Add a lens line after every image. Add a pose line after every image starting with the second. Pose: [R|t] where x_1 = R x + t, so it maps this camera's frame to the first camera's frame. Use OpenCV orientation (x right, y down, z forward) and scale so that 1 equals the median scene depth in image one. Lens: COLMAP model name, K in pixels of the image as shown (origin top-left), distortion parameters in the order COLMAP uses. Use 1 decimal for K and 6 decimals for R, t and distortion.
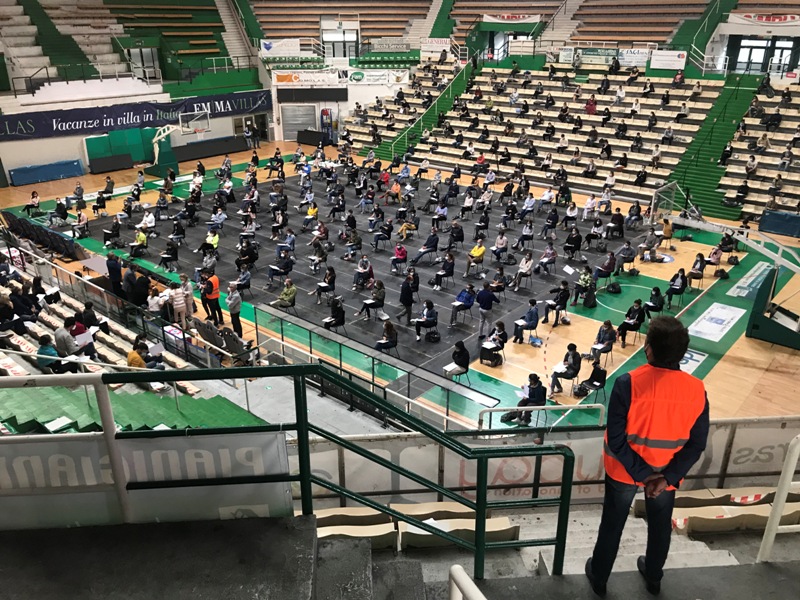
lens RADIAL K [[659.6, 0, 400.0], [0, 659.6, 300.0], [0, 0, 1]] dist [0.006792, 0.005480]
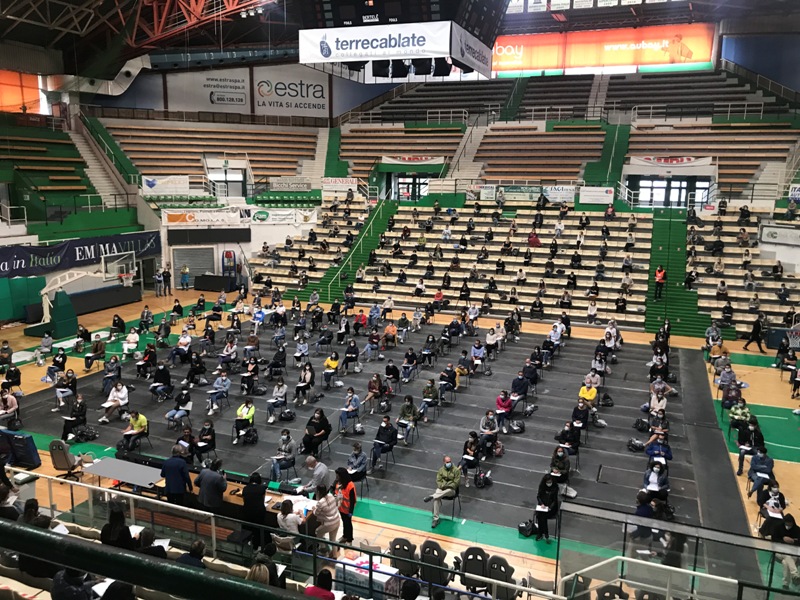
lens RADIAL K [[651.0, 0, 396.7], [0, 651.0, 302.8], [0, 0, 1]] dist [0.091232, -0.170088]
pose [[0.943424, -0.049055, 0.327941, -0.212135], [0.117537, 0.974252, -0.192399, -0.030483], [-0.310059, 0.220059, 0.924899, 0.153263]]
